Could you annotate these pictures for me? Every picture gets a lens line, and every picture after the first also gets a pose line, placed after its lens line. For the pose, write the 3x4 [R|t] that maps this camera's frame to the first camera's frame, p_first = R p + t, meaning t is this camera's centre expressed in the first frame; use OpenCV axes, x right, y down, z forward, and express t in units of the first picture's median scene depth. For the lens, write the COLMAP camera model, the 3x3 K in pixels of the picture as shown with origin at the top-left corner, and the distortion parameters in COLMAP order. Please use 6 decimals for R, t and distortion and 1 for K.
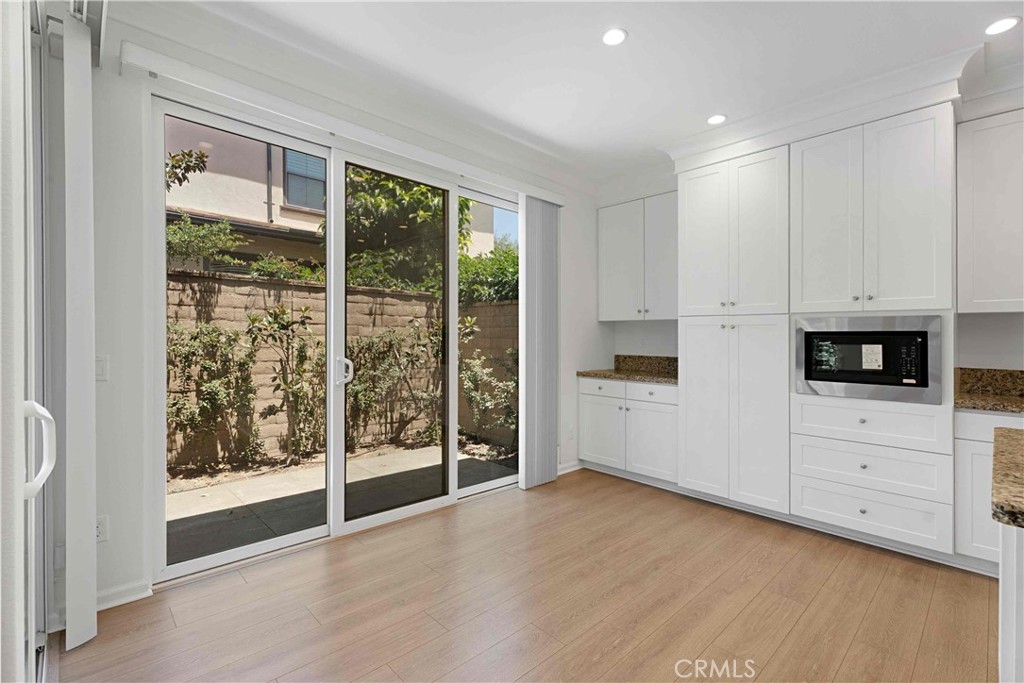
lens RADIAL K [[464.1, 0, 499.5], [0, 464.1, 340.1], [0, 0, 1]] dist [0.000292, -0.000650]
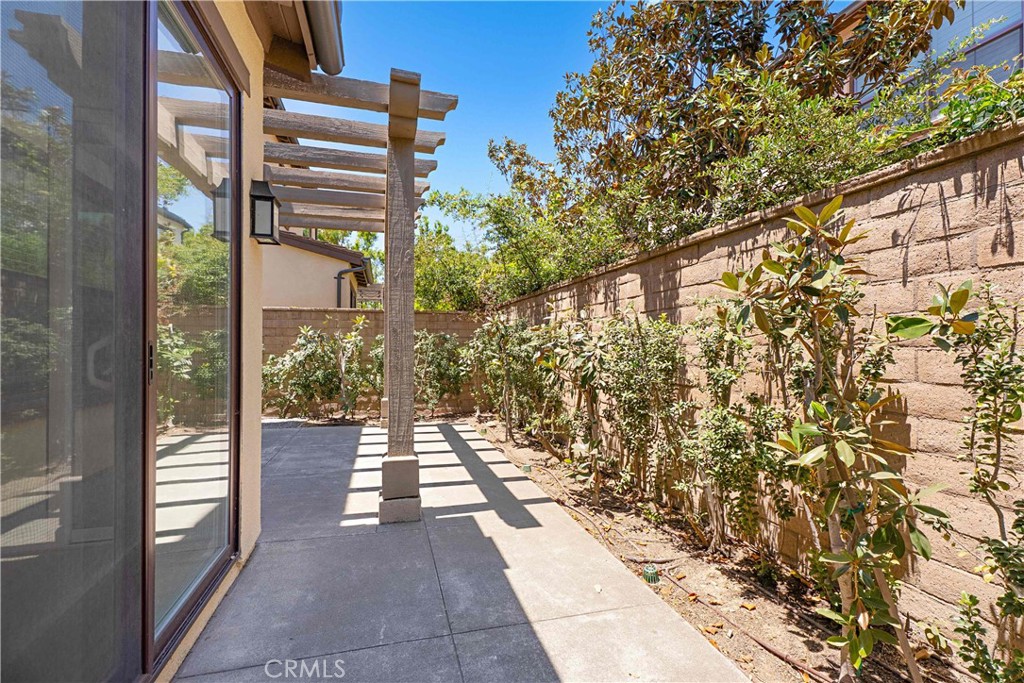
lens RADIAL K [[460.4, 0, 512.0], [0, 460.4, 341.5], [0, 0, 1]] dist [0.019475, 0.000116]
pose [[-0.459137, -0.022184, -0.888088, -0.053464], [-0.010532, 0.999754, -0.019528, 0.035148], [0.888303, 0.000387, -0.459258, 1.249579]]
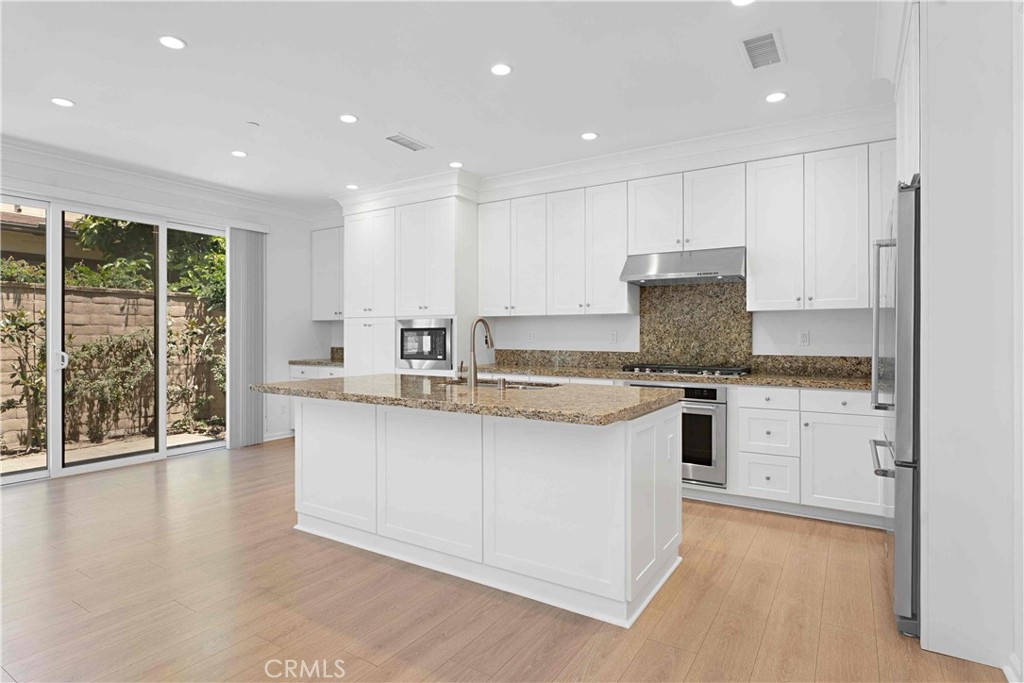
lens RADIAL K [[549.1, 0, 494.6], [0, 549.1, 328.8], [0, 0, 1]] dist [-0.011520, 0.000653]
pose [[0.969752, -0.012111, 0.243794, 0.406880], [0.015354, 0.999817, -0.011407, 0.007320], [-0.243611, 0.014805, 0.969760, -0.697960]]
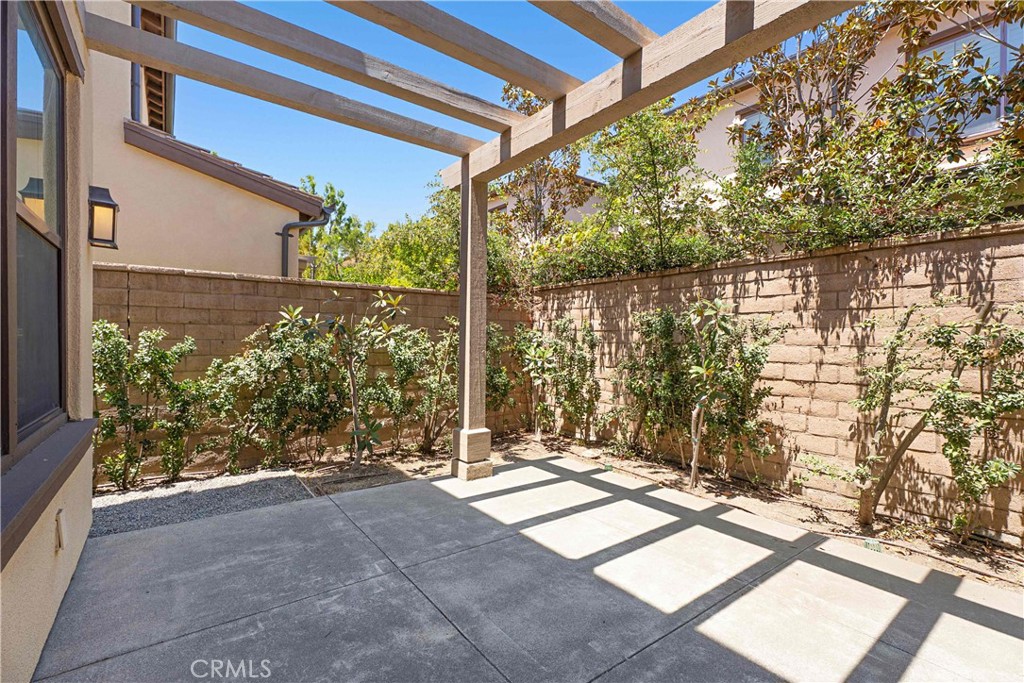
lens RADIAL K [[453.6, 0, 512.0], [0, 453.6, 341.5], [0, 0, 1]] dist [-0.000832, -0.000148]
pose [[-0.099356, -0.011429, -0.994986, -0.372590], [-0.012890, 0.999865, -0.010197, 0.026121], [0.994968, 0.011813, -0.099490, 0.178542]]
